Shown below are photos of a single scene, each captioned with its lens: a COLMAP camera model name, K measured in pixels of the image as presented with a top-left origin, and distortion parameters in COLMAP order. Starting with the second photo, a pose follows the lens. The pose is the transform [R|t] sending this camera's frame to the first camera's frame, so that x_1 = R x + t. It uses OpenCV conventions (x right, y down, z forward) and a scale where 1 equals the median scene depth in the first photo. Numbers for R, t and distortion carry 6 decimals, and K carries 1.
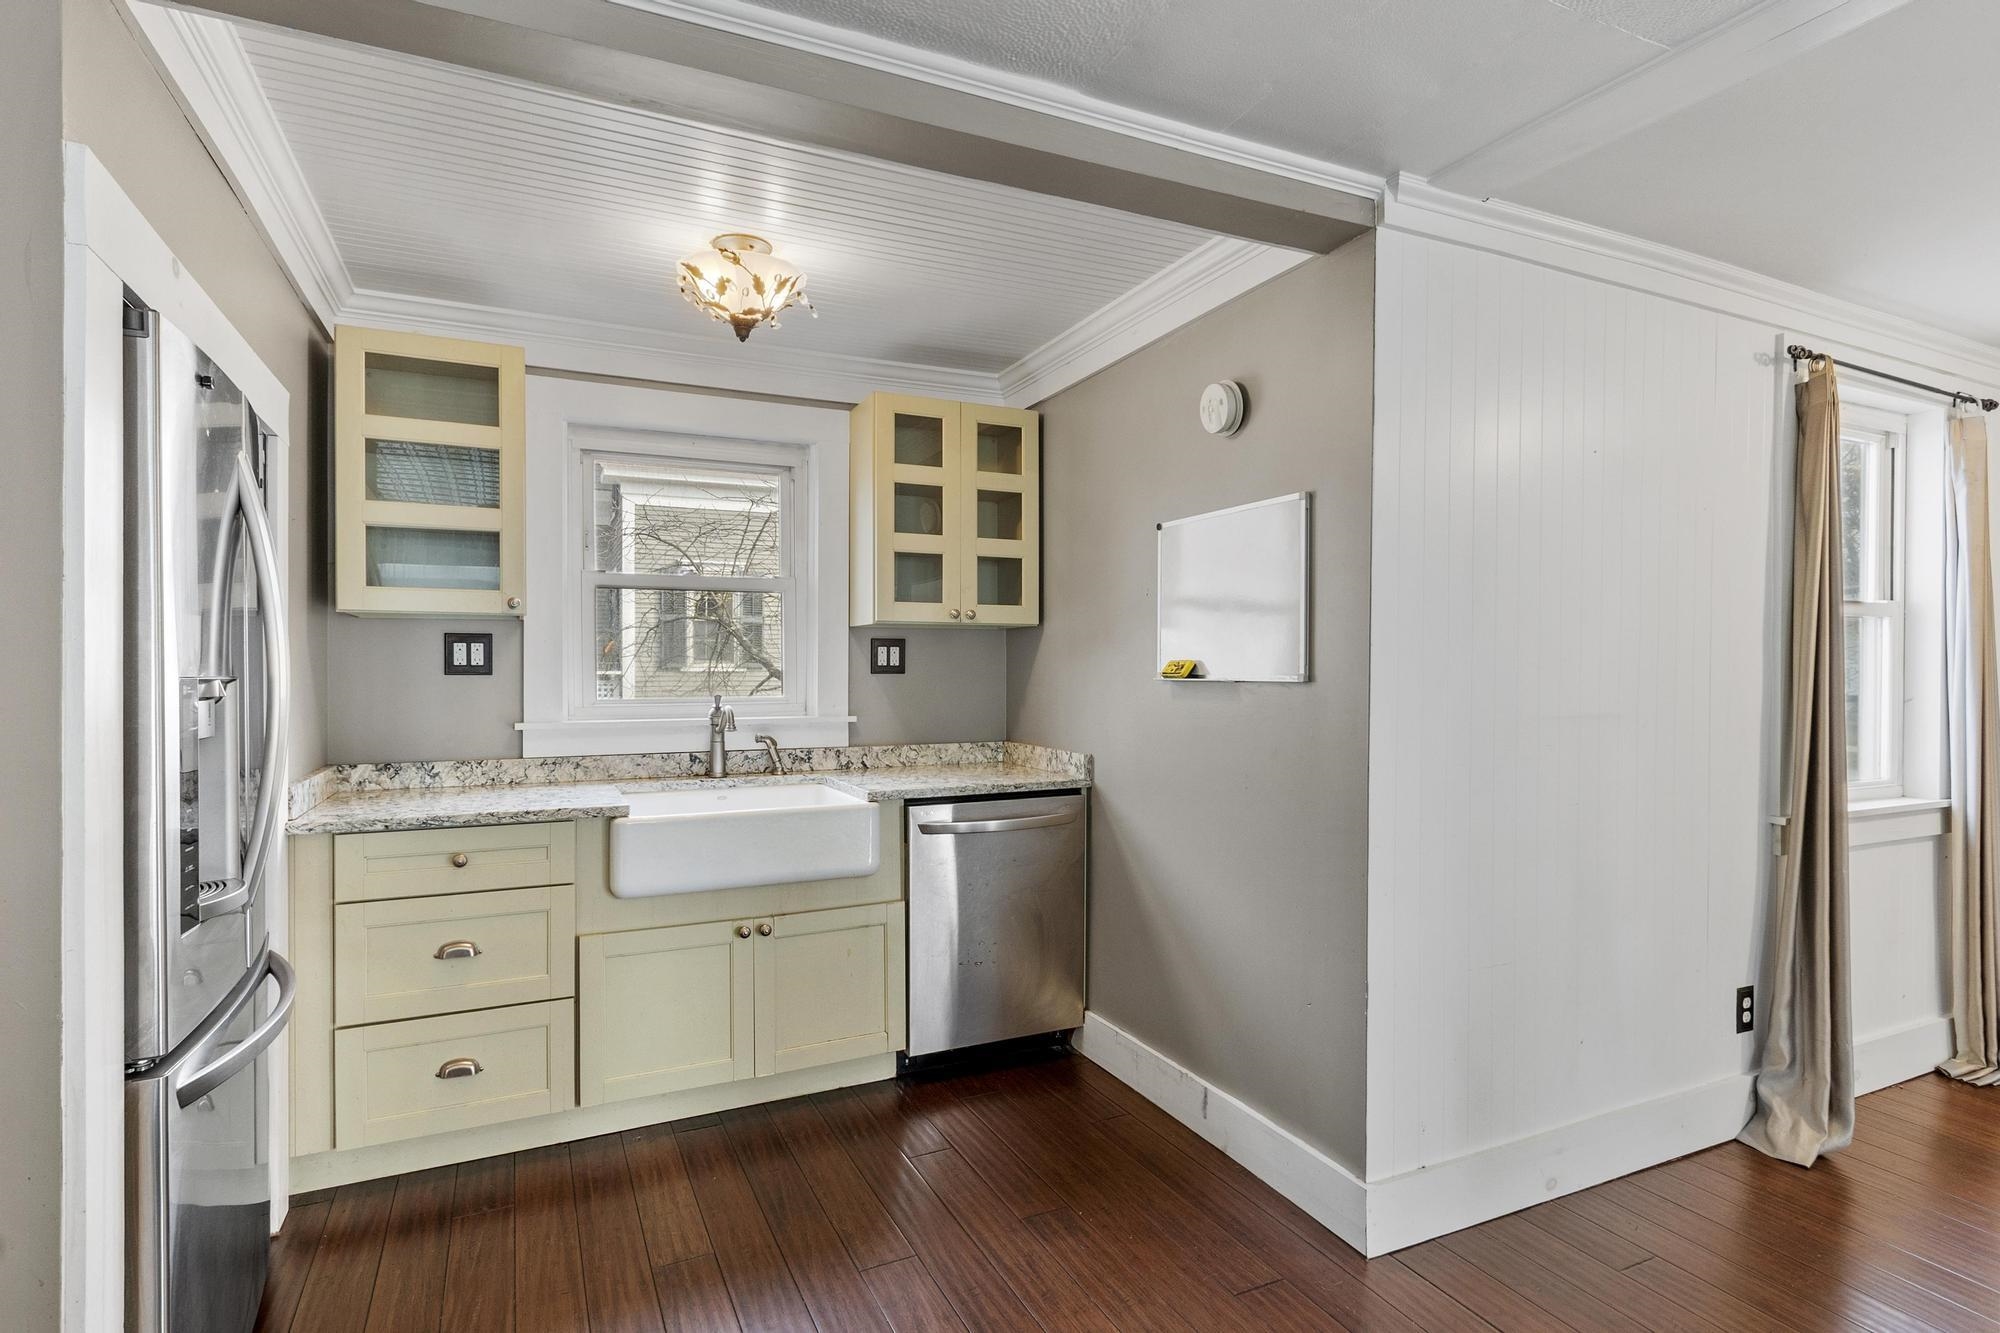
lens RADIAL K [[996.9, 0, 986.8], [0, 996.9, 679.8], [0, 0, 1]] dist [0.006700, 0.000229]
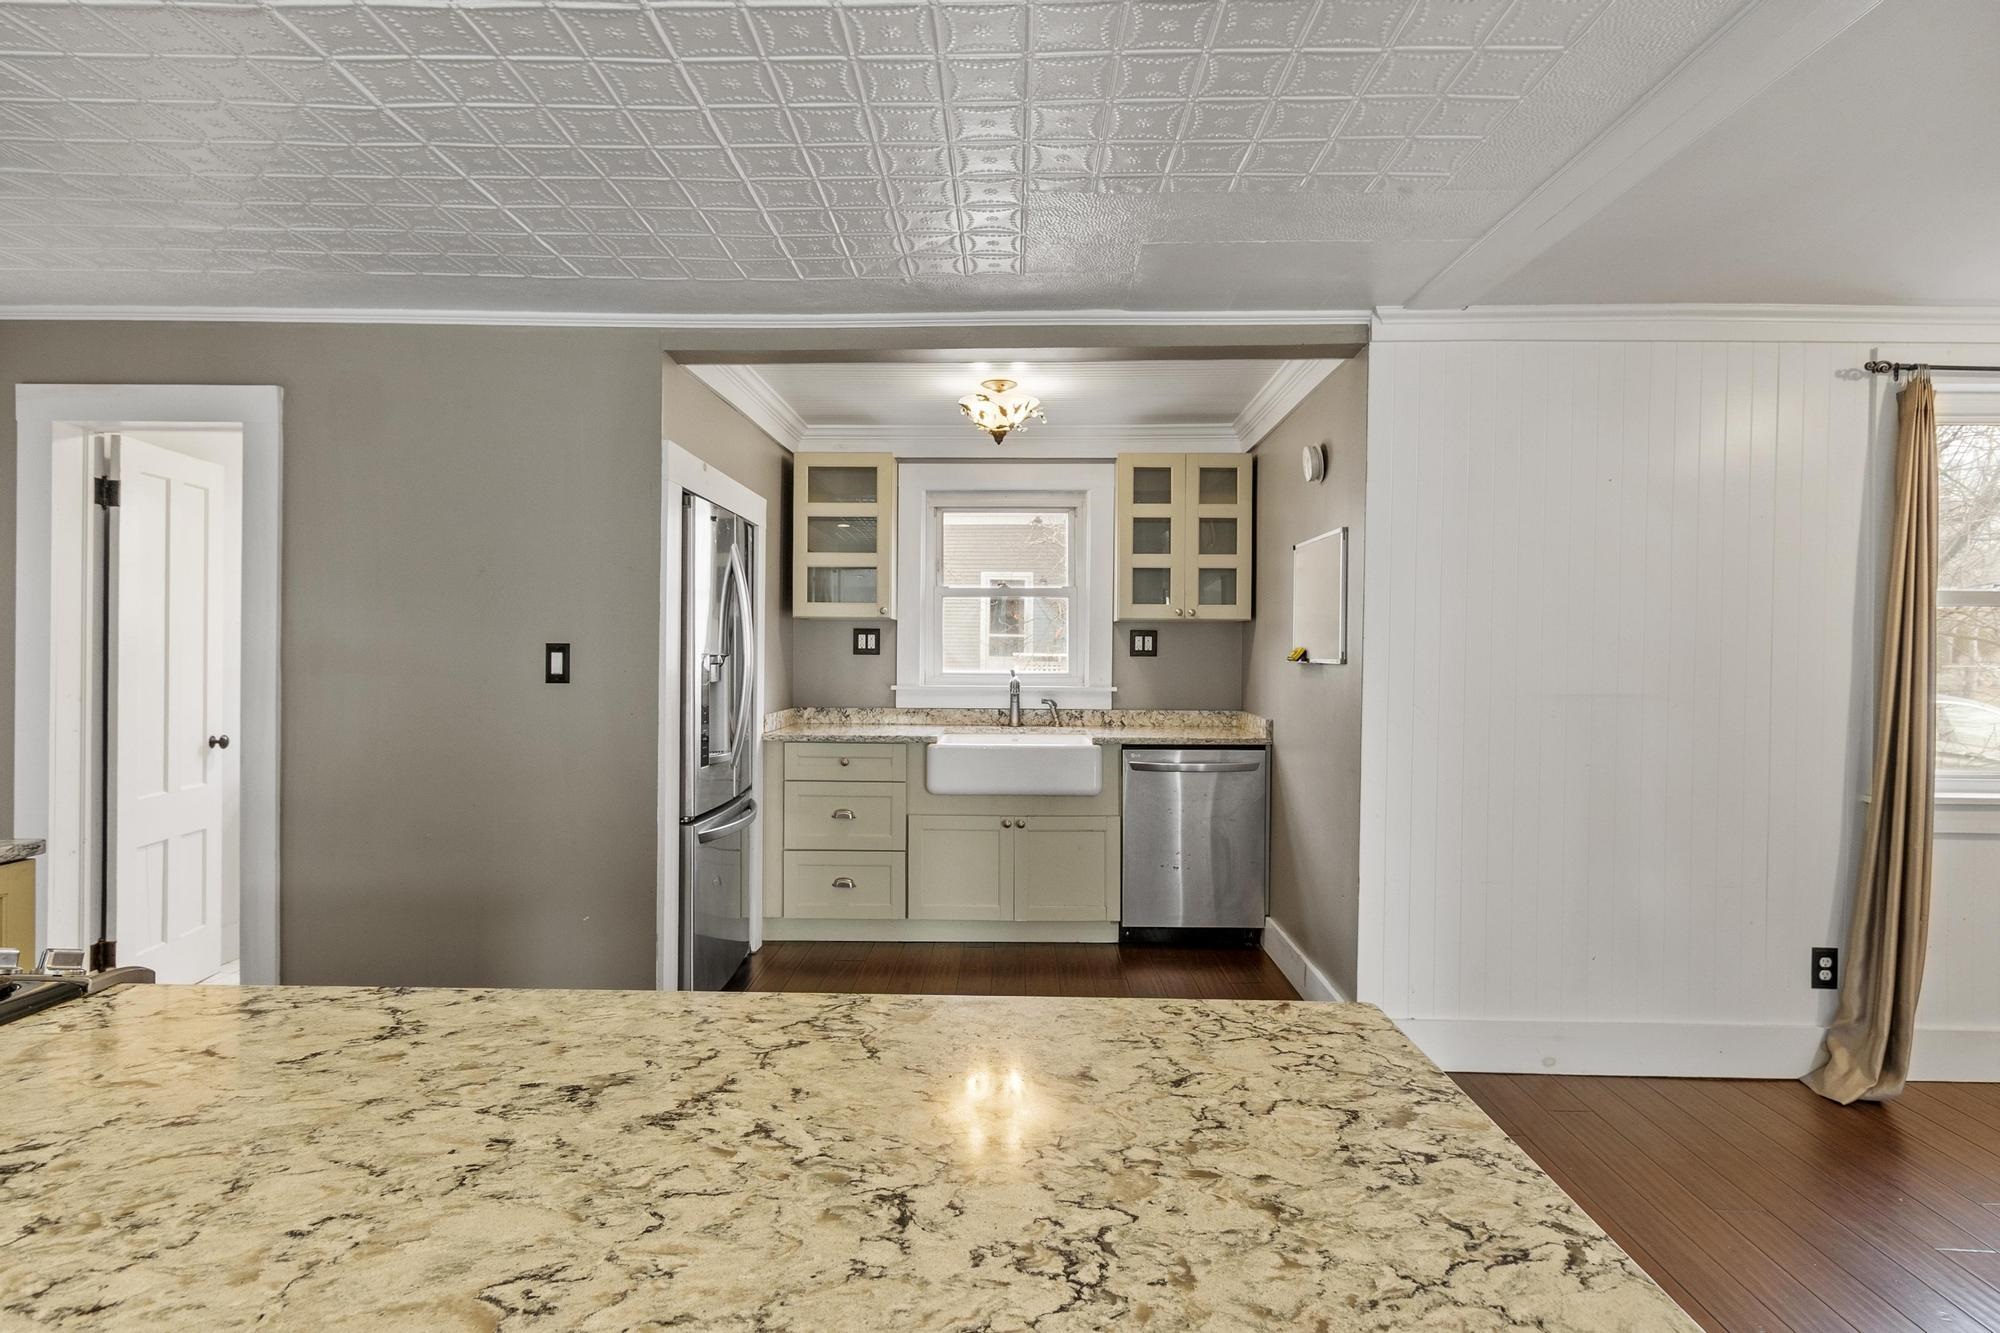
lens RADIAL K [[996.9, 0, 984.8], [0, 996.9, 663.0], [0, 0, 1]] dist [0.006700, 0.000229]
pose [[0.893166, 0.011667, -0.449575, 0.413009], [-0.012123, 0.999925, 0.001866, 0.003574], [0.449563, 0.003784, 0.893240, -0.384359]]
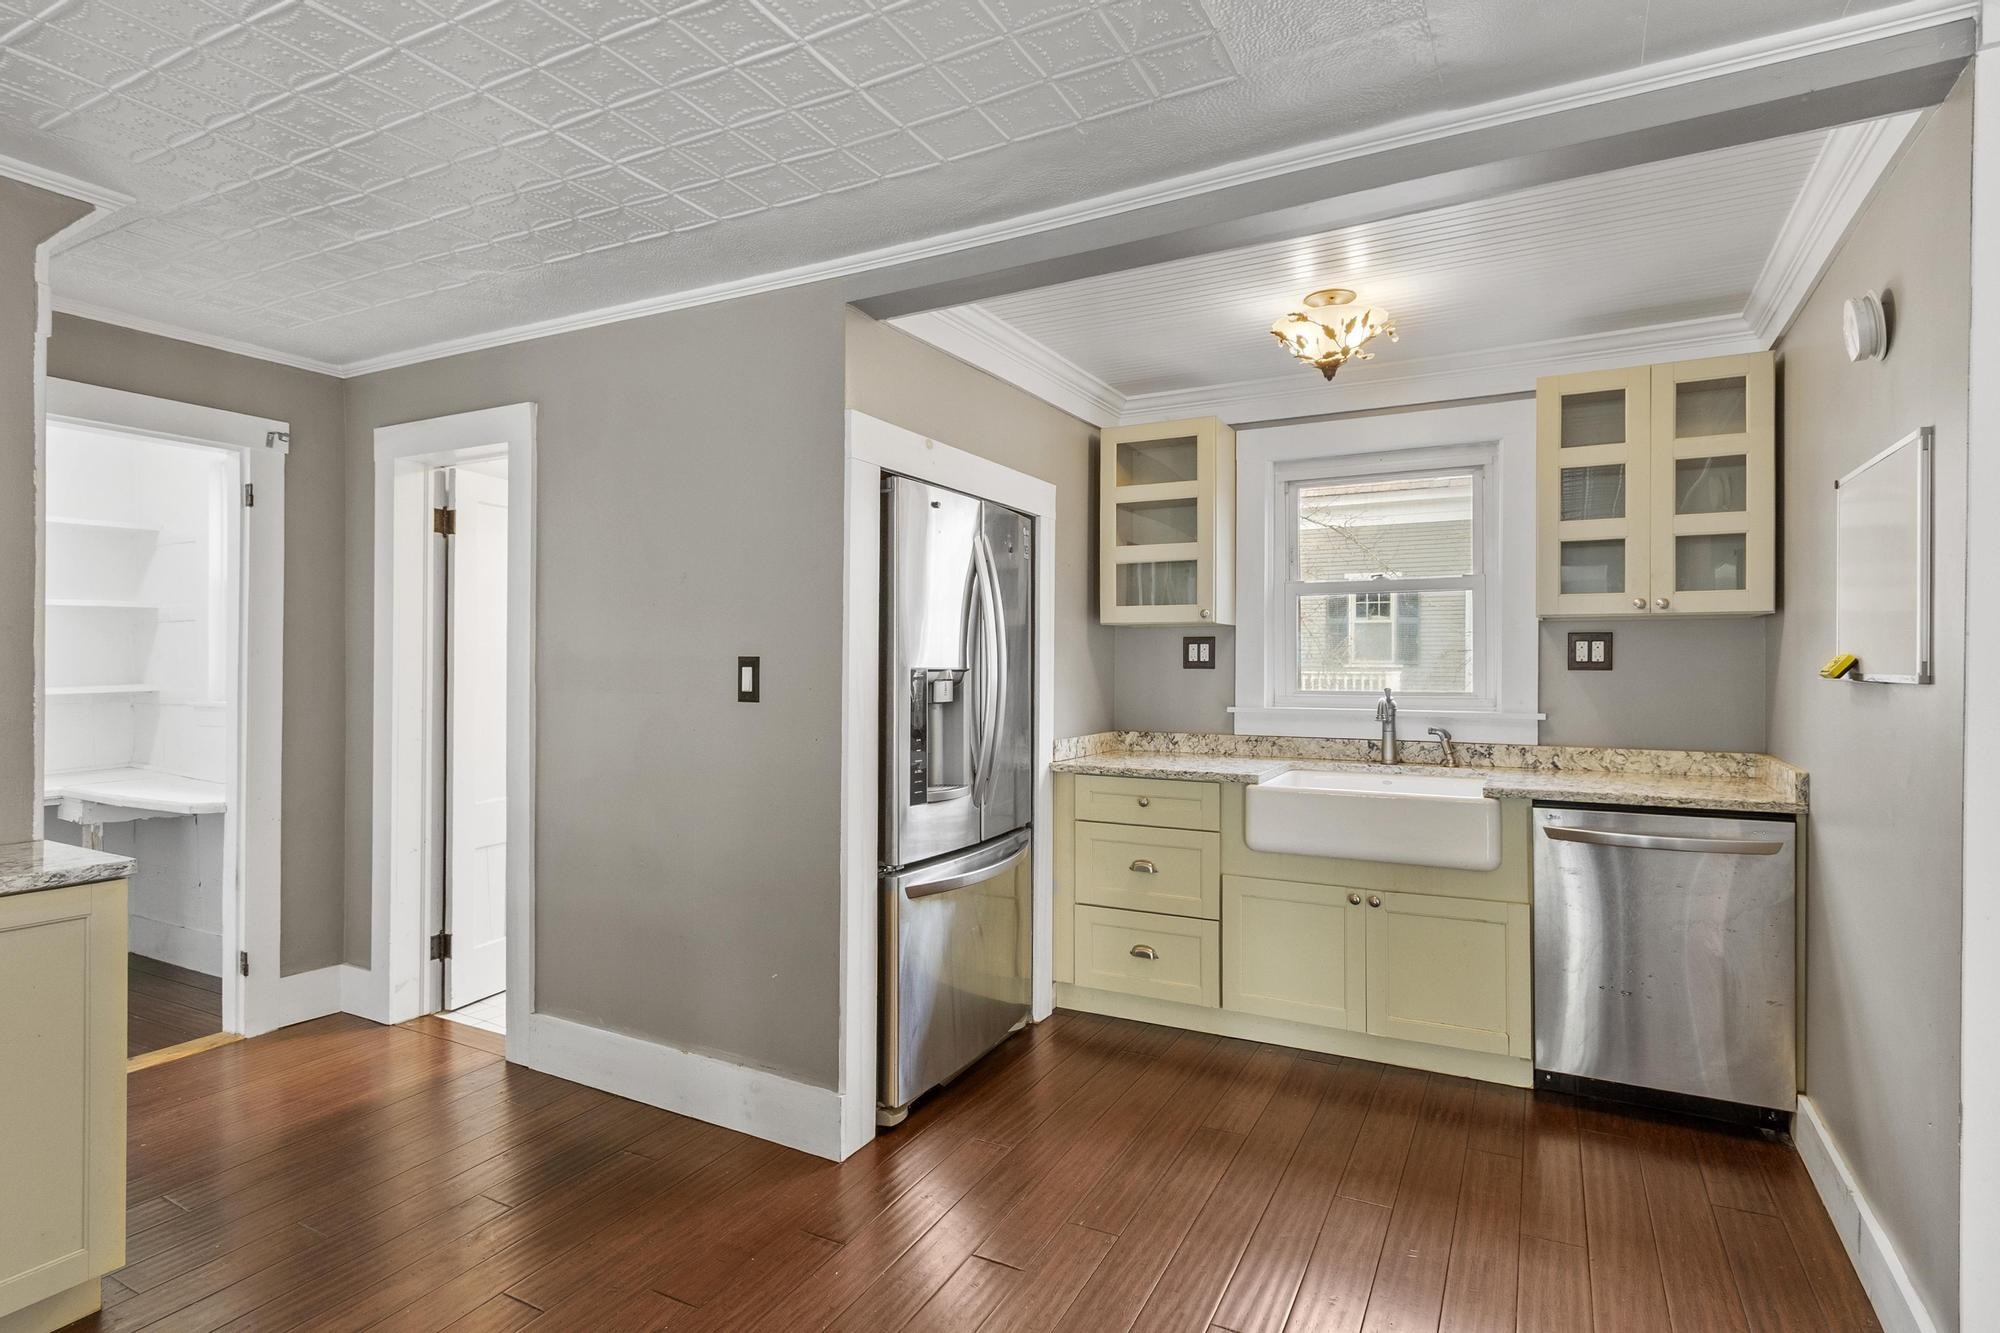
lens RADIAL K [[996.9, 0, 1006.8], [0, 996.9, 664.1], [0, 0, 1]] dist [0.006700, 0.000229]
pose [[0.604656, 0.002389, -0.796483, 0.413804], [-0.011440, 0.999918, -0.005685, -0.000358], [0.796405, 0.012550, 0.604634, 0.008160]]
